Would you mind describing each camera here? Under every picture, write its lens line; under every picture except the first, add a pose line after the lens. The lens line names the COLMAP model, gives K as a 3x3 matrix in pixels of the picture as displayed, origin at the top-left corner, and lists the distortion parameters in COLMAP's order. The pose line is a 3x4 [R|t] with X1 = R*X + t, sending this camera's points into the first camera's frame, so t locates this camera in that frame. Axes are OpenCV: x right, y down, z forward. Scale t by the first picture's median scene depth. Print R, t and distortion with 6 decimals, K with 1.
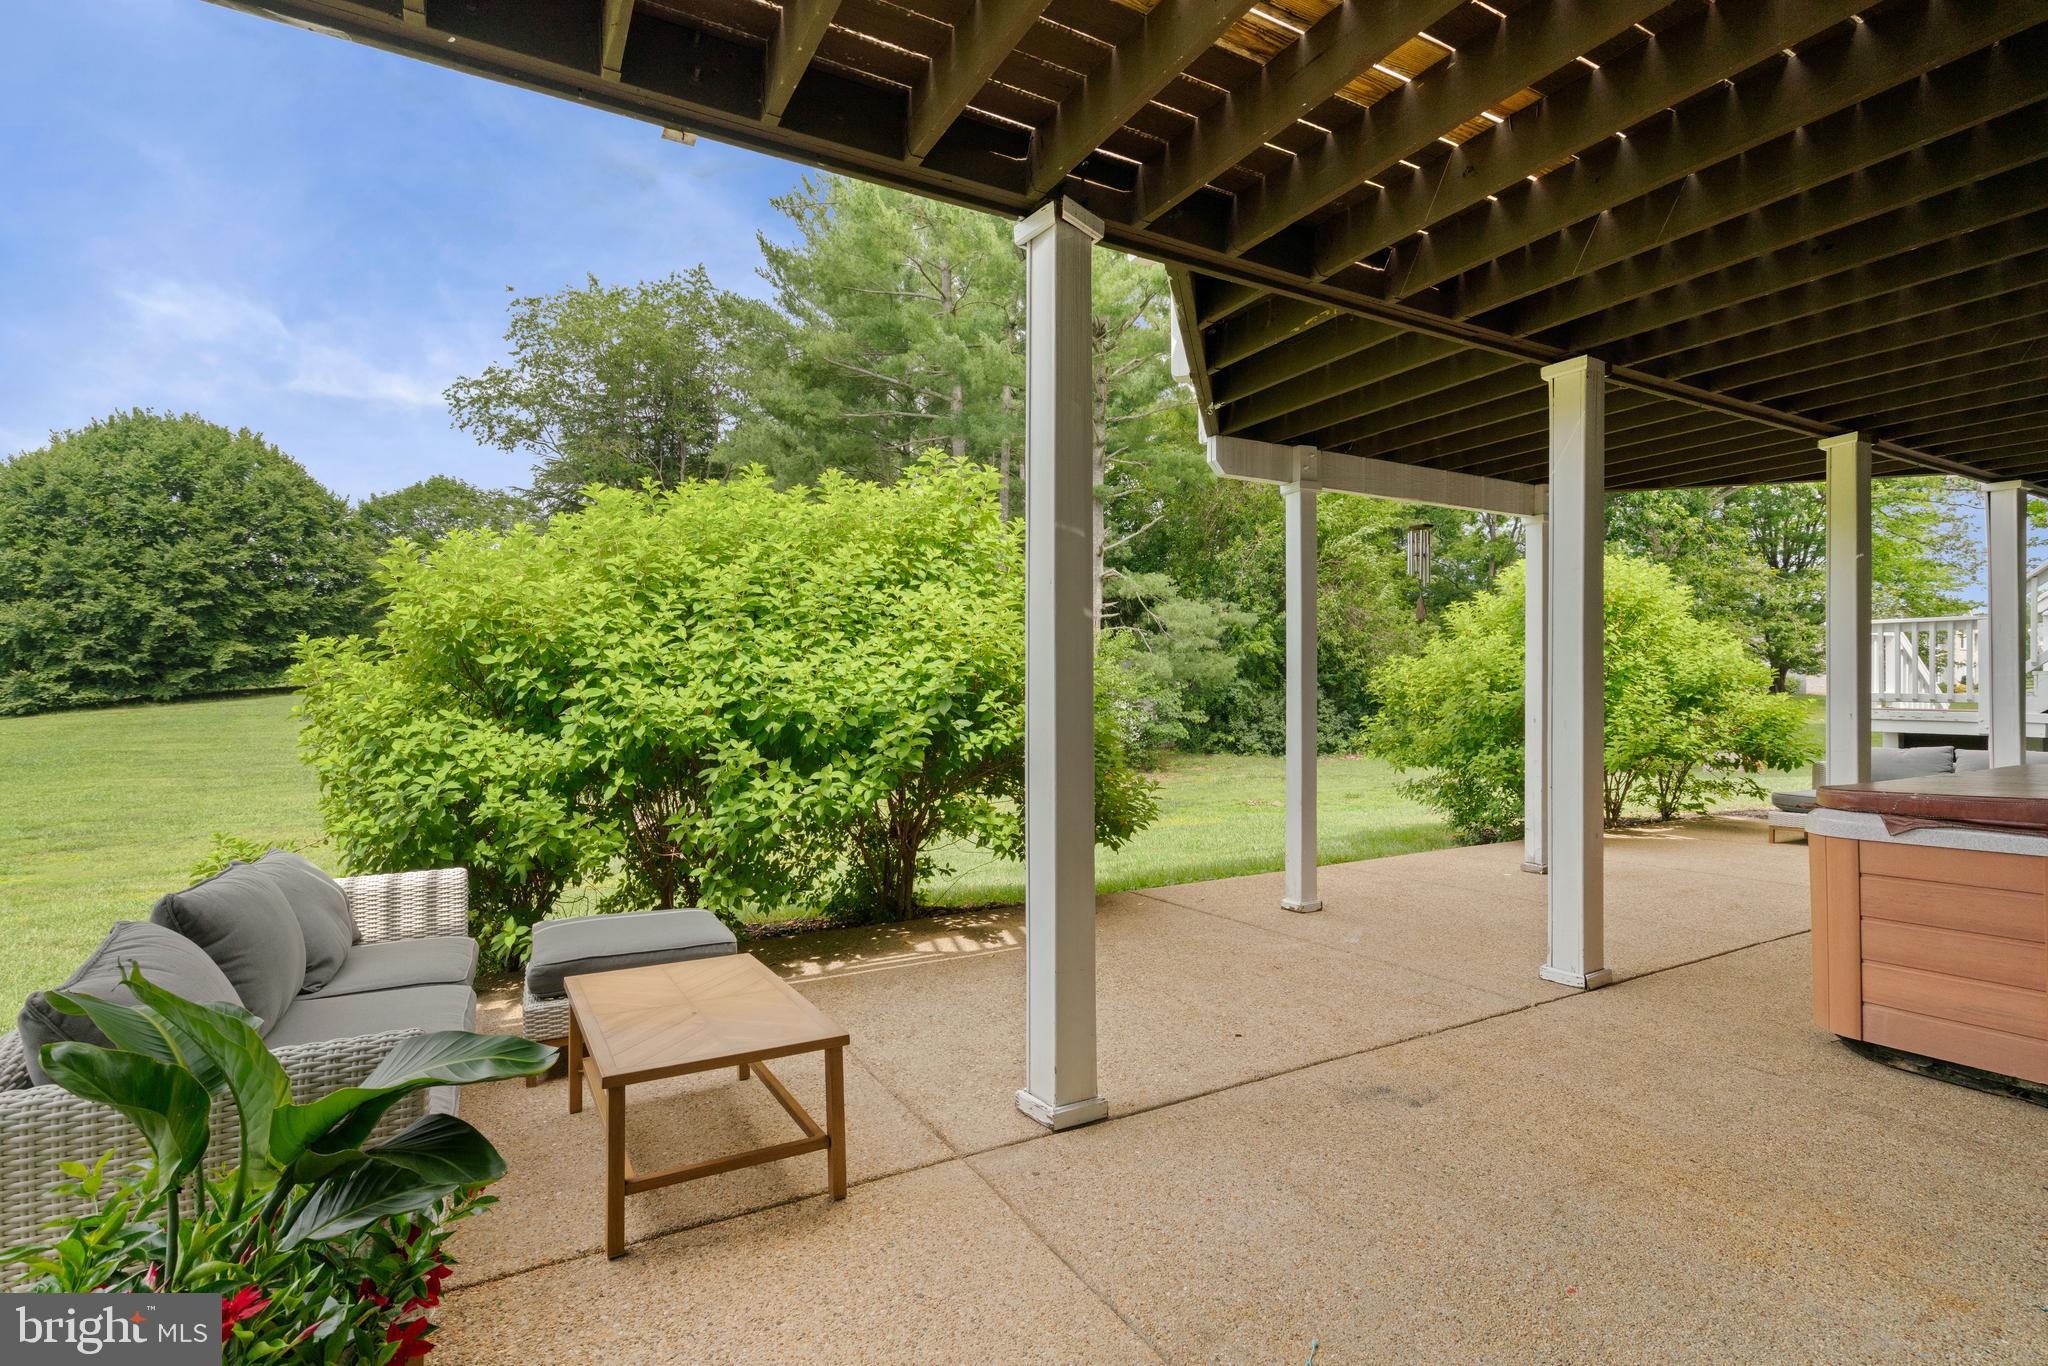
lens RADIAL K [[1018.1, 0, 1028.3], [0, 1018.1, 672.9], [0, 0, 1]] dist [0.001129, 0.003224]
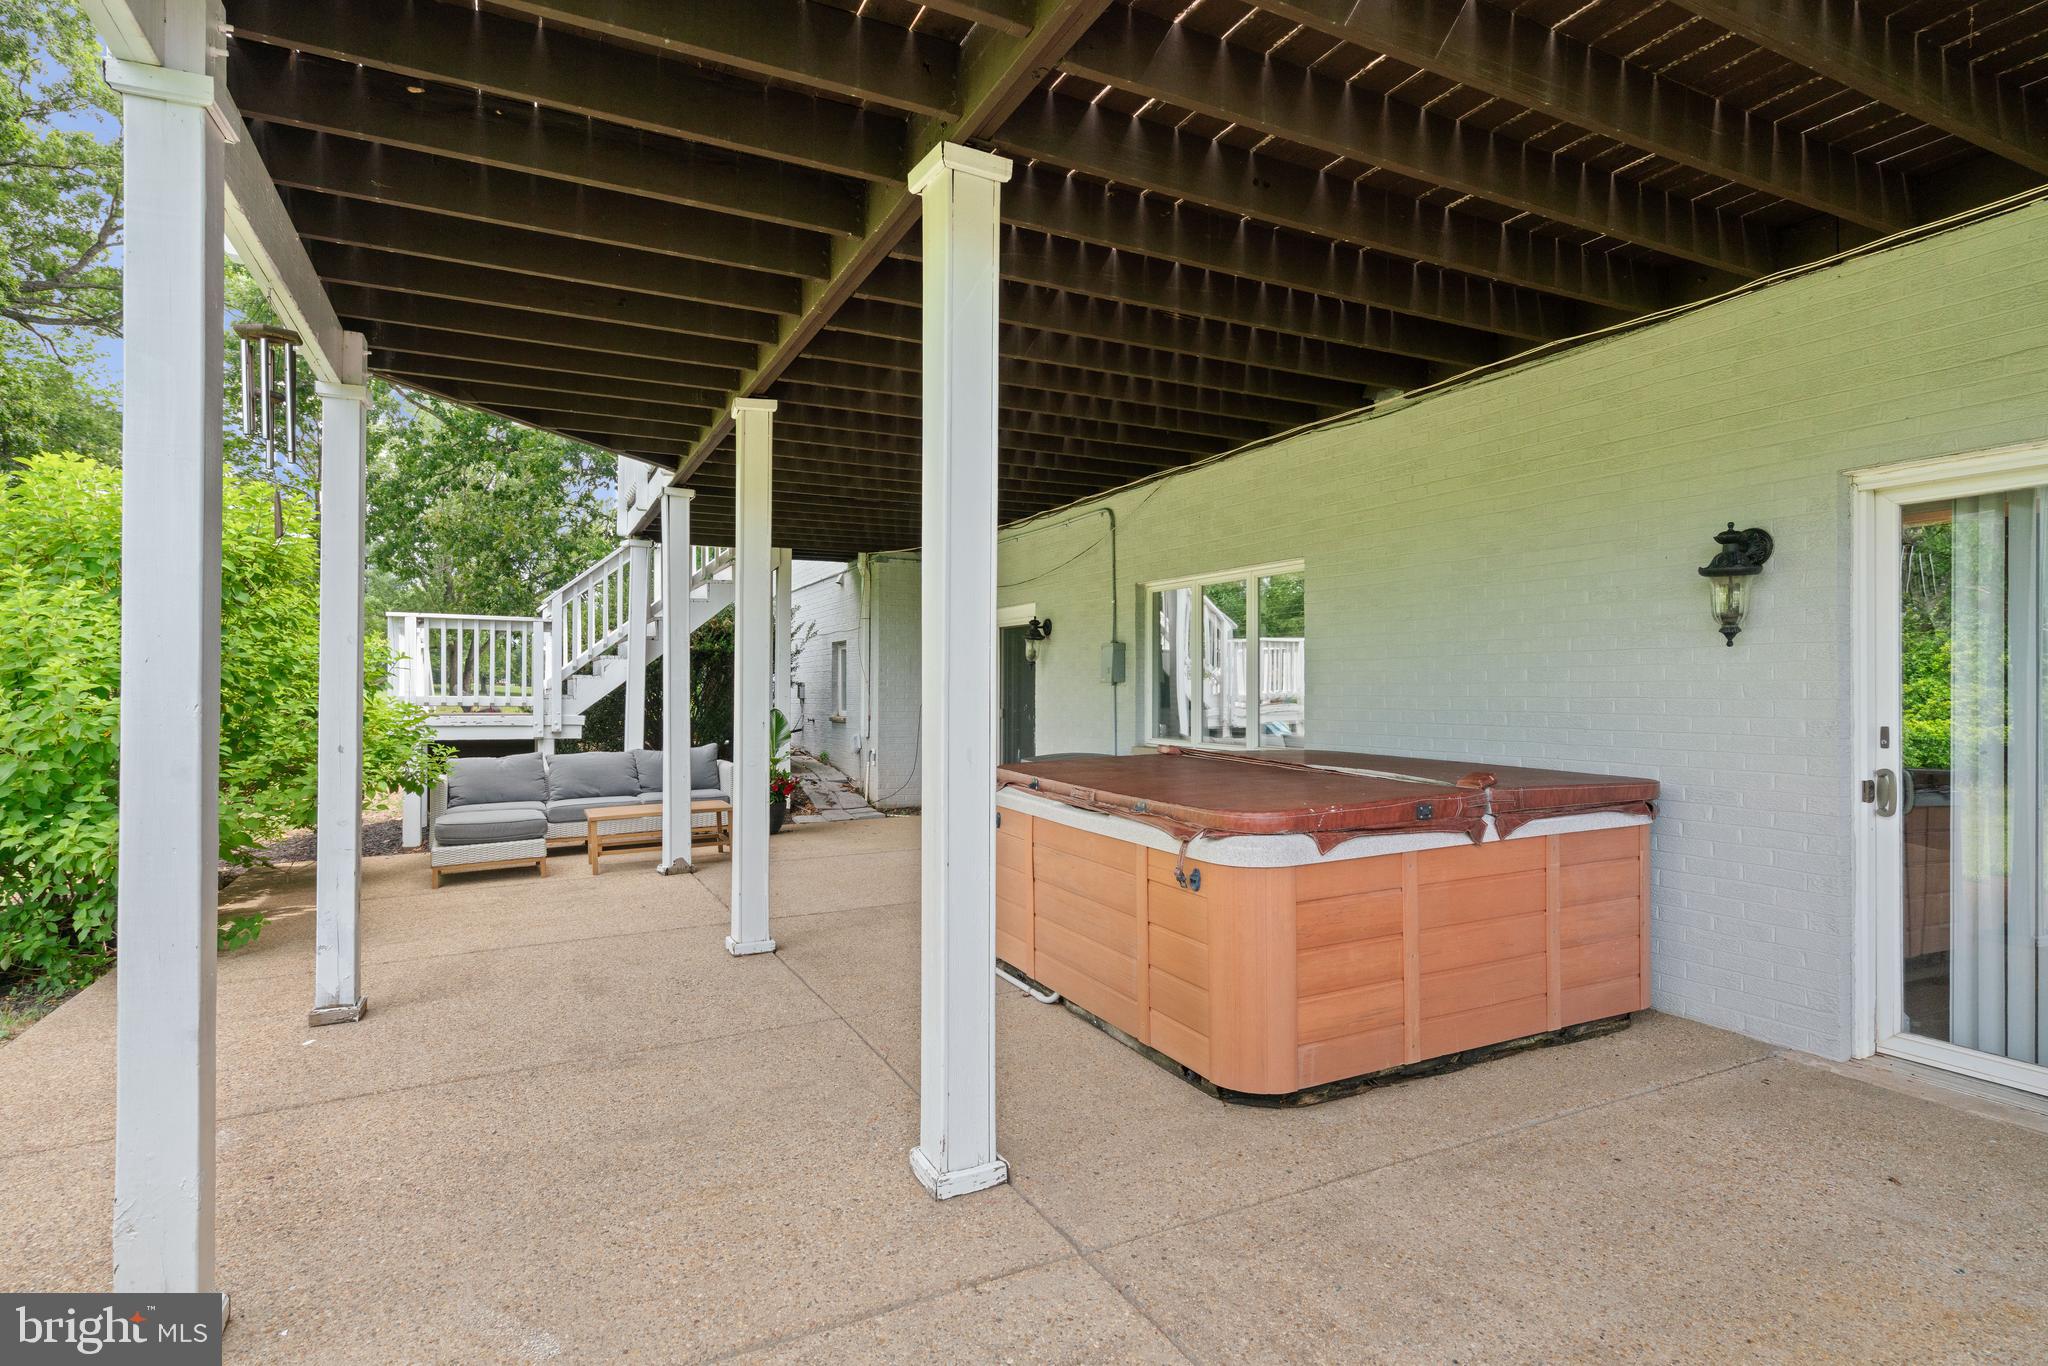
lens RADIAL K [[1018.1, 0, 1024.4], [0, 1018.1, 677.0], [0, 0, 1]] dist [0.001129, 0.003224]
pose [[0.049239, 0.006767, 0.998764, -0.109322], [-0.019253, 0.999798, -0.005825, -0.002218], [-0.998601, -0.018942, 0.049360, 1.170937]]
